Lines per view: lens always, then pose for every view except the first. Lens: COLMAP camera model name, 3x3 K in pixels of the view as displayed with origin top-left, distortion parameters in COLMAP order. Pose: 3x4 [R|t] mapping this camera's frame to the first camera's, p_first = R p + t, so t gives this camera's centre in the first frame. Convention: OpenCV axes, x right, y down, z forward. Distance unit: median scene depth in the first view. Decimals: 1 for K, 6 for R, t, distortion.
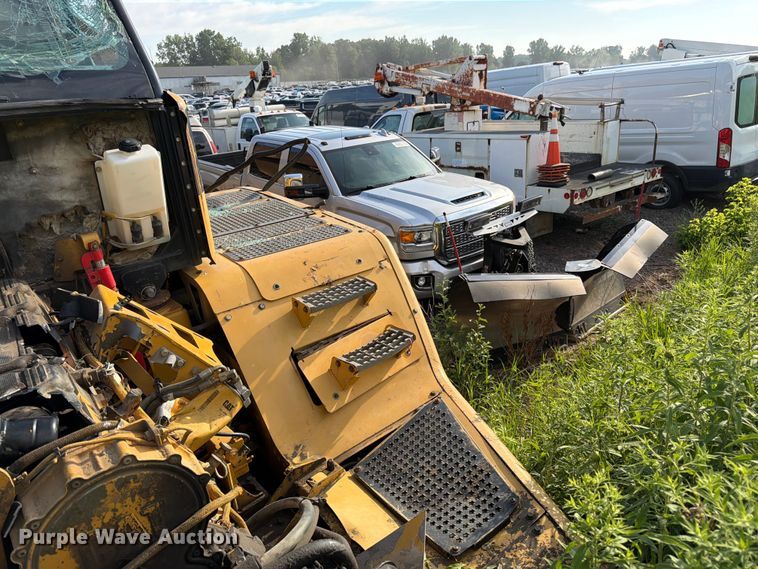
lens RADIAL K [[553.5, 0, 389.5], [0, 553.5, 281.3], [0, 0, 1]] dist [0.041676, -0.051839]
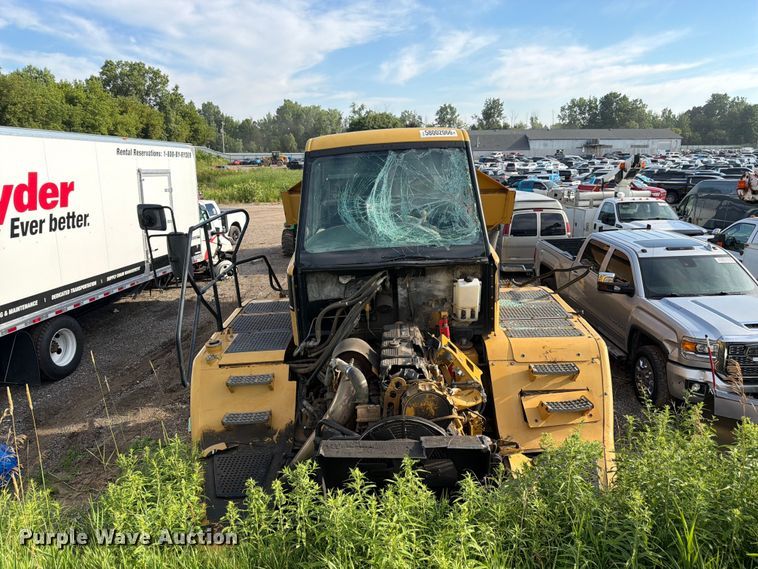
lens RADIAL K [[553.5, 0, 363.9], [0, 553.5, 274.6], [0, 0, 1]] dist [0.041676, -0.051839]
pose [[0.768581, 0.179015, -0.614196, 0.164161], [-0.243084, 0.969766, -0.021536, -0.028281], [0.591771, 0.165854, 0.788860, -0.289627]]
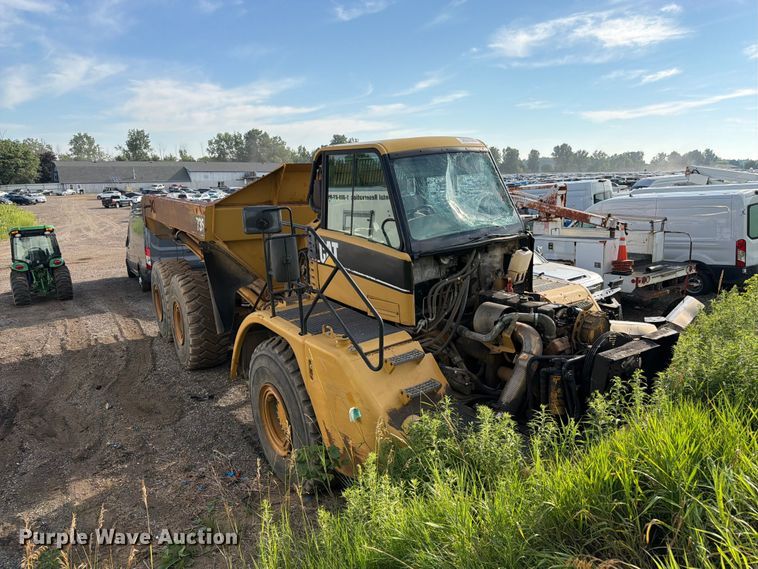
lens RADIAL K [[553.5, 0, 386.1], [0, 553.5, 276.0], [0, 0, 1]] dist [0.041676, -0.051839]
pose [[0.998199, 0.035000, -0.048723, -0.285301], [-0.042694, 0.985016, -0.167096, 0.117003], [0.042144, 0.168876, 0.984736, -0.531529]]
